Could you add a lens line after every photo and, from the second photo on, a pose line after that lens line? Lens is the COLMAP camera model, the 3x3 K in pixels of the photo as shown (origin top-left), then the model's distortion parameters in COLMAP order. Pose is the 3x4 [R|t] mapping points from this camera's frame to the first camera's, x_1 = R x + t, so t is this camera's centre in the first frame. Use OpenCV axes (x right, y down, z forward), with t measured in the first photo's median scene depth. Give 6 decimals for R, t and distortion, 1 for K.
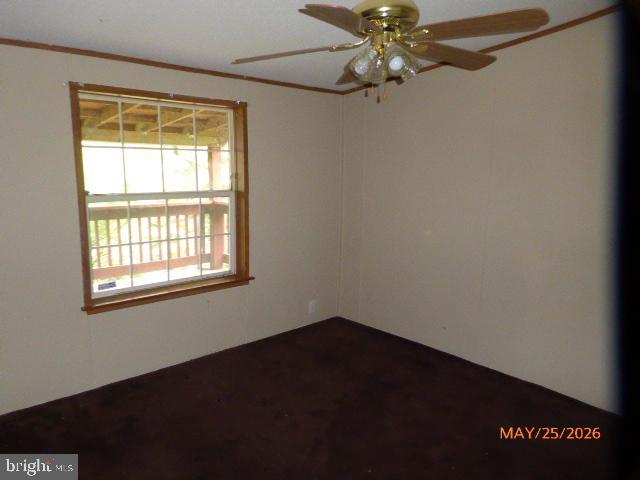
lens RADIAL K [[456.1, 0, 320.3], [0, 456.1, 241.7], [0, 0, 1]] dist [0.001302, -0.000002]
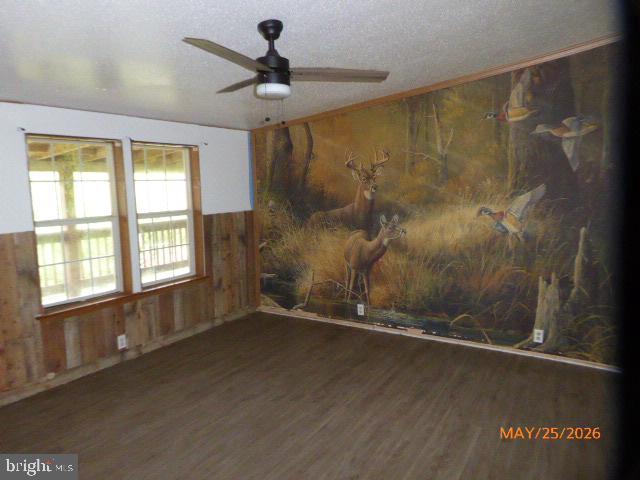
lens RADIAL K [[456.1, 0, 319.7], [0, 456.1, 240.3], [0, 0, 1]] dist [0.001302, -0.000002]
pose [[0.903386, -0.073680, 0.422452, -0.411199], [0.095136, 0.995015, -0.029899, 0.047971], [-0.418143, 0.067201, 0.905892, -0.337142]]
